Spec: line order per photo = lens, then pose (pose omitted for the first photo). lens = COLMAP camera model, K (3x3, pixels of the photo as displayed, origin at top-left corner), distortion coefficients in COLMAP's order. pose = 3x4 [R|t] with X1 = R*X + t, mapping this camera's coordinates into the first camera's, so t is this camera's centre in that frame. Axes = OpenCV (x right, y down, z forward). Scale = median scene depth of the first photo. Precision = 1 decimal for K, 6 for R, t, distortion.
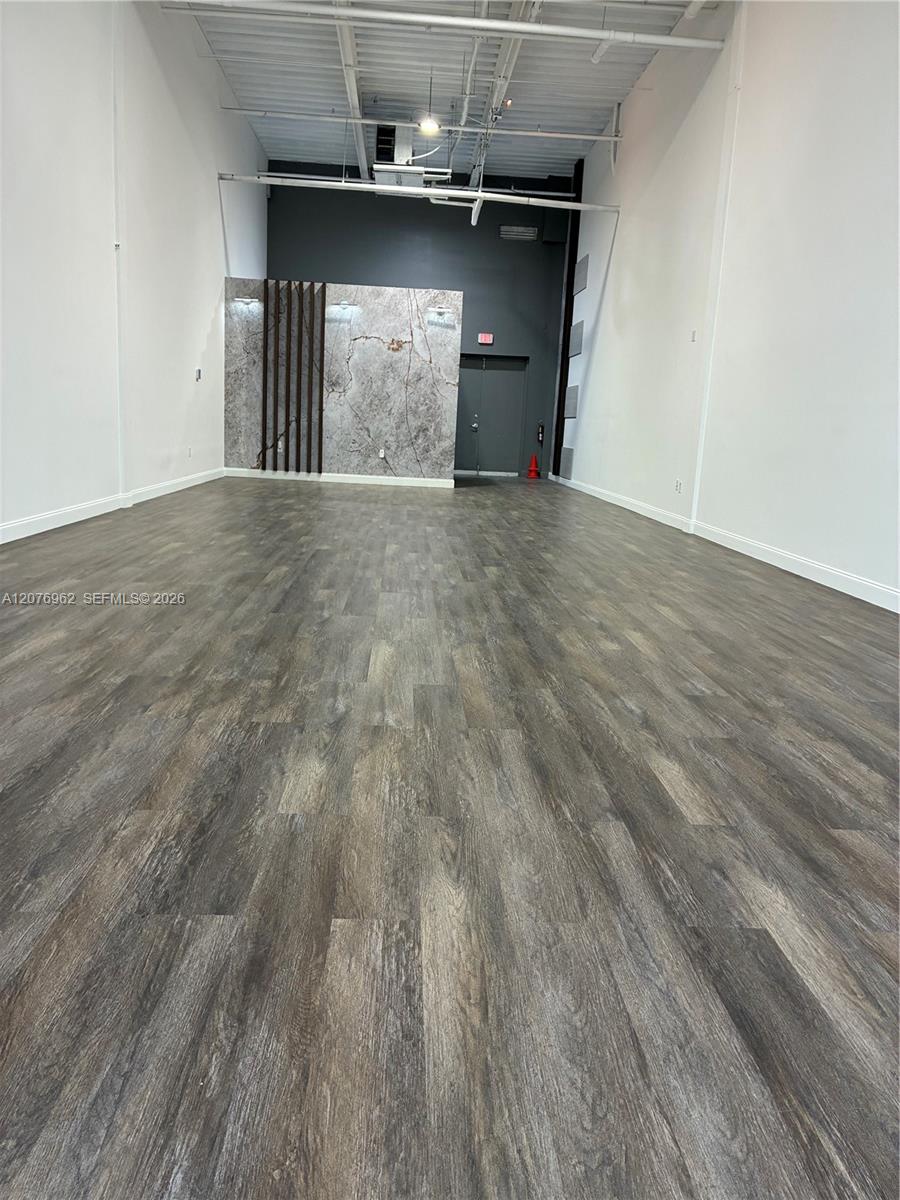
lens RADIAL K [[912.9, 0, 446.4], [0, 912.9, 599.4], [0, 0, 1]] dist [0.034883, -0.047264]
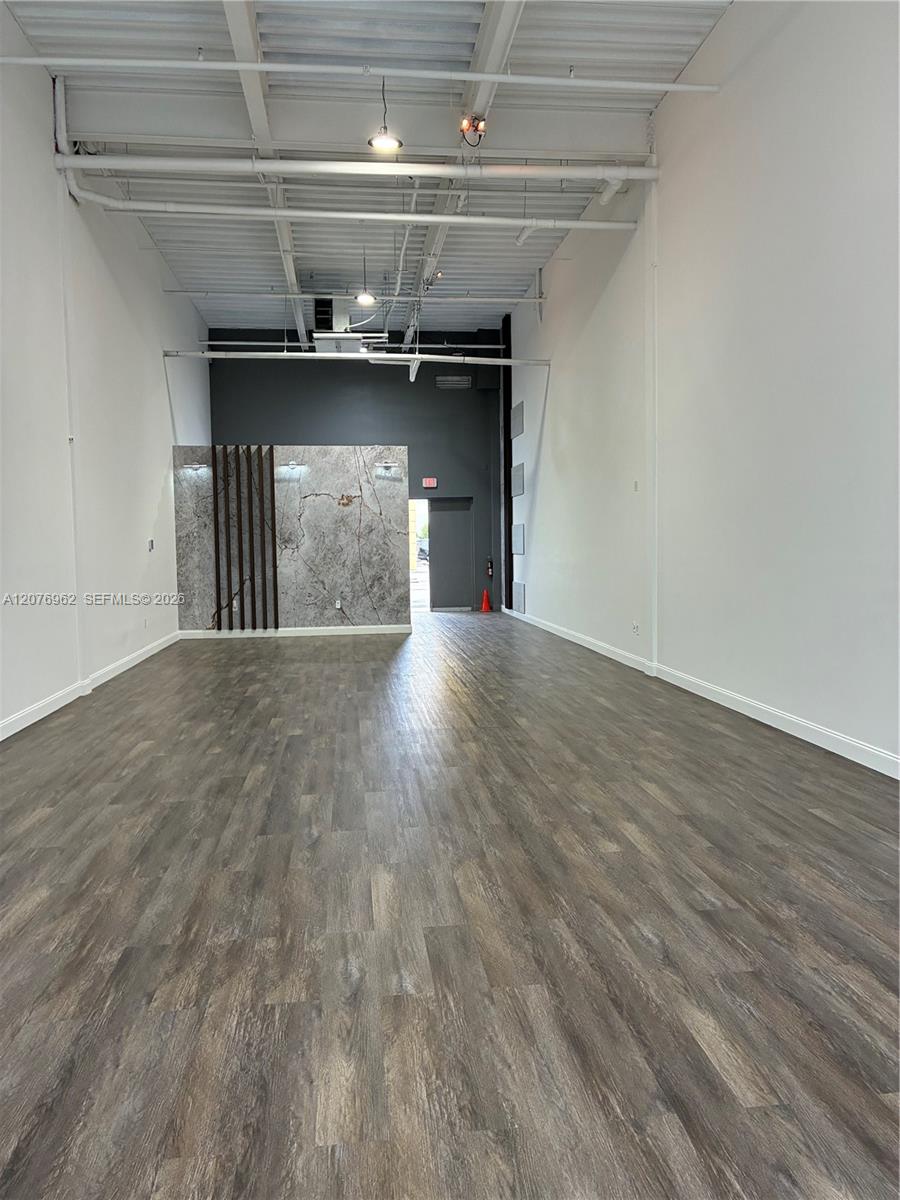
lens RADIAL K [[913.1, 0, 452.5], [0, 913.1, 597.0], [0, 0, 1]] dist [0.036701, -0.042538]
pose [[0.995376, -0.069456, 0.066347, -0.012805], [0.077428, 0.988965, -0.126305, -0.036425], [-0.056842, 0.130858, 0.989770, -0.003169]]
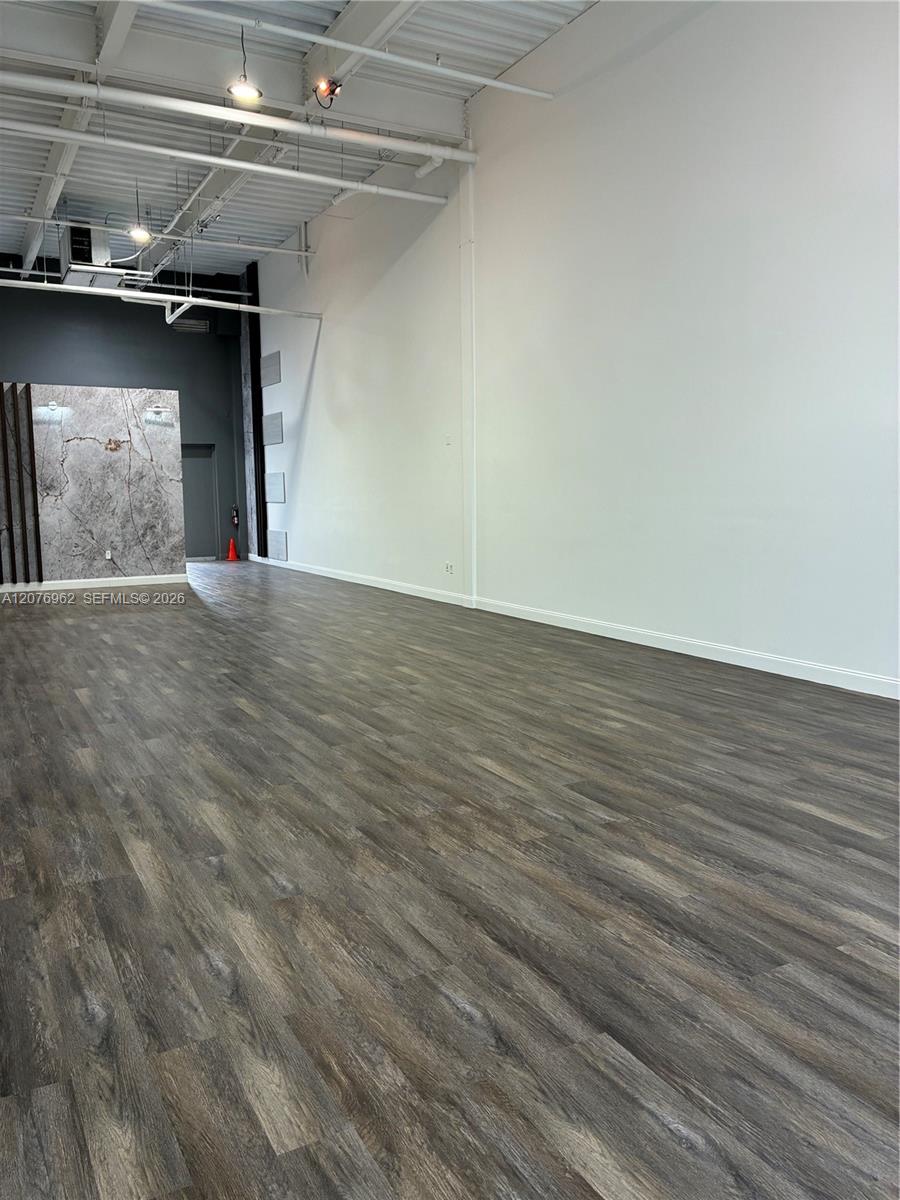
lens RADIAL K [[913.1, 0, 452.5], [0, 913.1, 597.0], [0, 0, 1]] dist [0.036701, -0.042538]
pose [[0.895113, -0.111293, 0.431725, -0.193488], [0.138237, 0.989900, -0.031429, -0.040674], [-0.423867, 0.087813, 0.901458, -0.025229]]
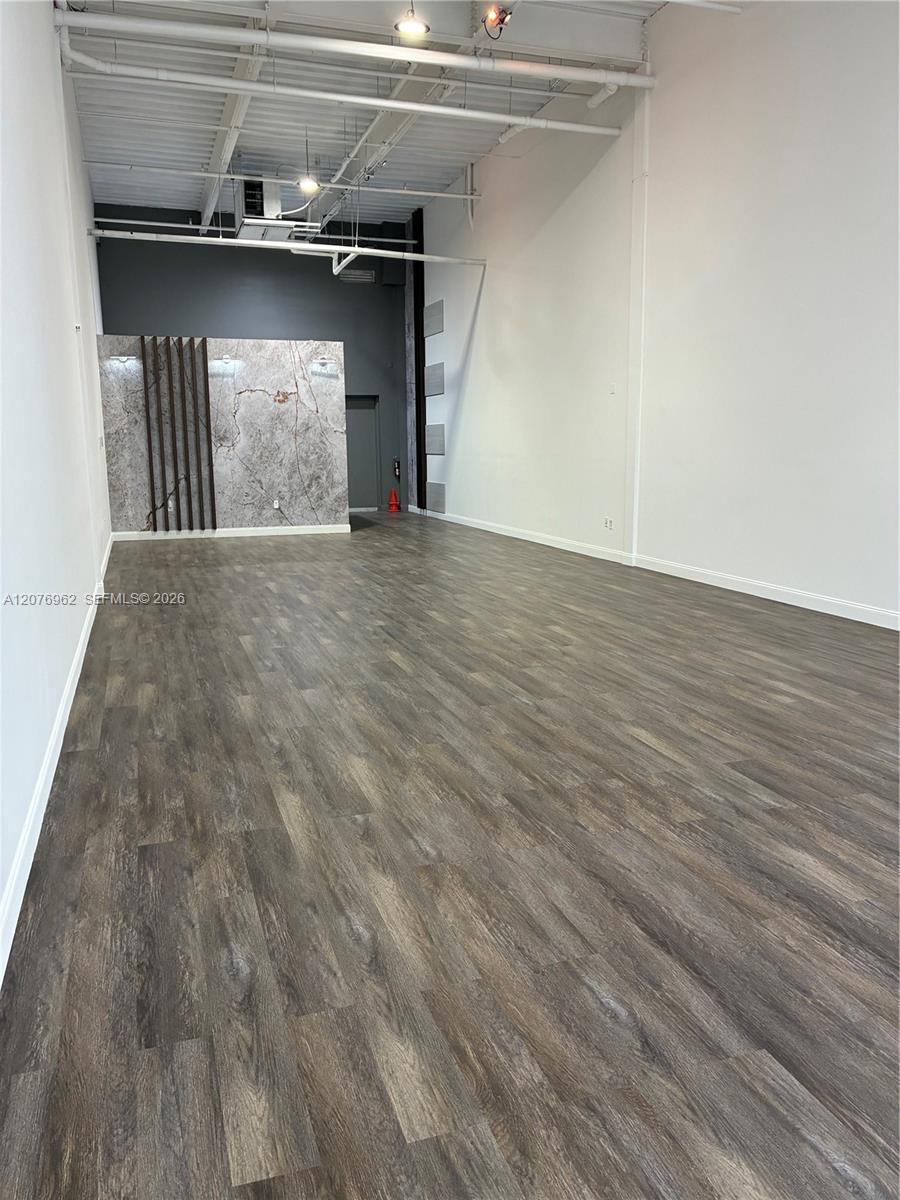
lens RADIAL K [[910.0, 0, 448.9], [0, 910.0, 606.0], [0, 0, 1]] dist [0.034601, -0.046168]
pose [[0.959186, -0.107108, 0.261707, -0.186465], [0.108297, 0.994069, 0.009919, -0.044547], [-0.261217, 0.018828, 0.965097, -0.011980]]
